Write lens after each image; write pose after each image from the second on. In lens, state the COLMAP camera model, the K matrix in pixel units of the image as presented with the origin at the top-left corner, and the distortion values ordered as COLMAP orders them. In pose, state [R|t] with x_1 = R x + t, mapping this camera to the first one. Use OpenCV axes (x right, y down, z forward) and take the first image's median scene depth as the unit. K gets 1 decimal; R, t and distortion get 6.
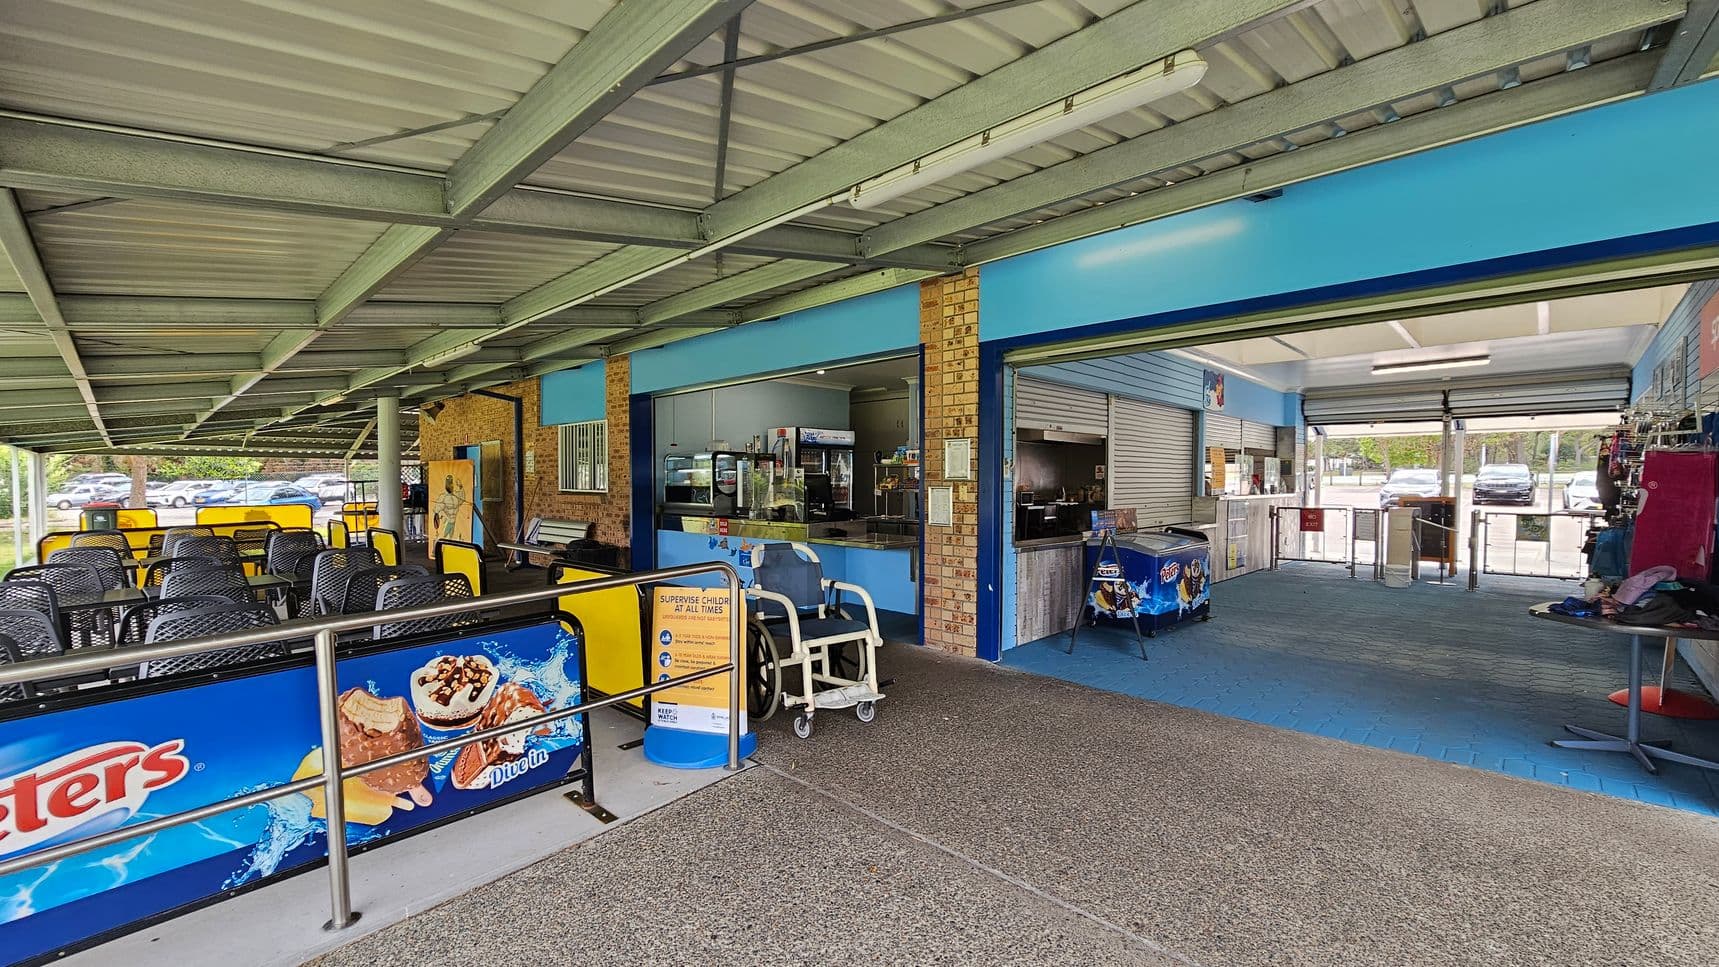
lens RADIAL K [[706.4, 0, 857.4], [0, 706.4, 504.3], [0, 0, 1]] dist [-0.000761, -0.000191]
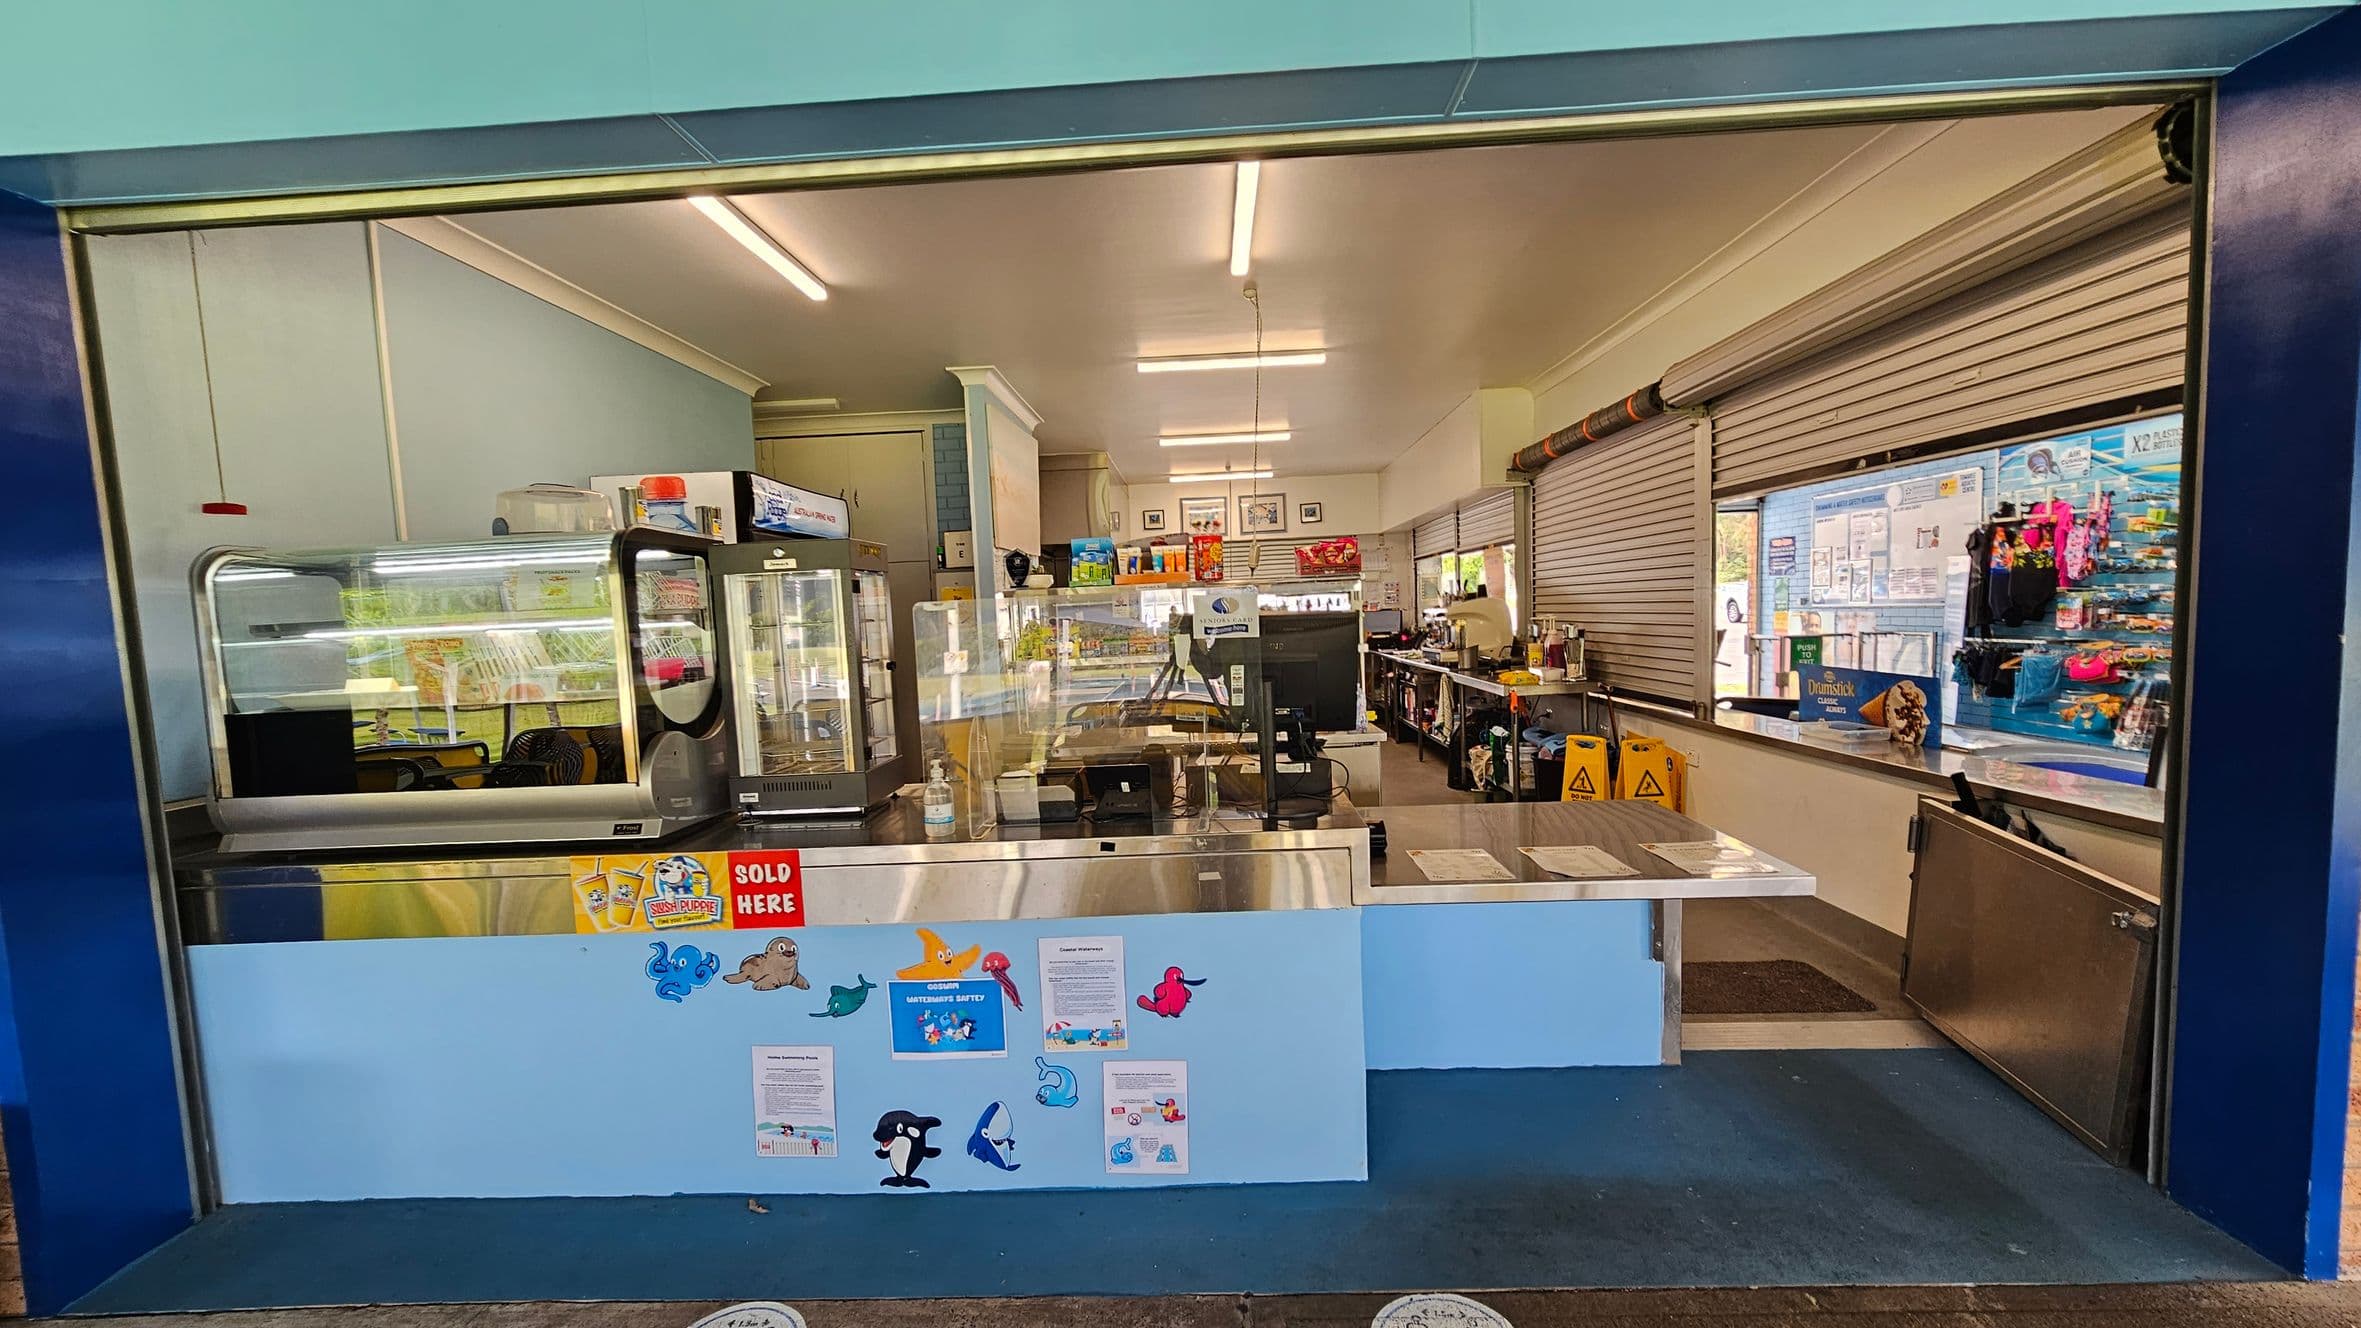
lens RADIAL K [[970.2, 0, 1177.6], [0, 970.2, 692.5], [0, 0, 1]] dist [-0.000761, -0.000191]
pose [[0.741479, -0.087345, 0.665267, -0.275091], [0.064264, 0.996177, 0.059165, -0.033987], [-0.667892, -0.001117, 0.744258, 0.678764]]
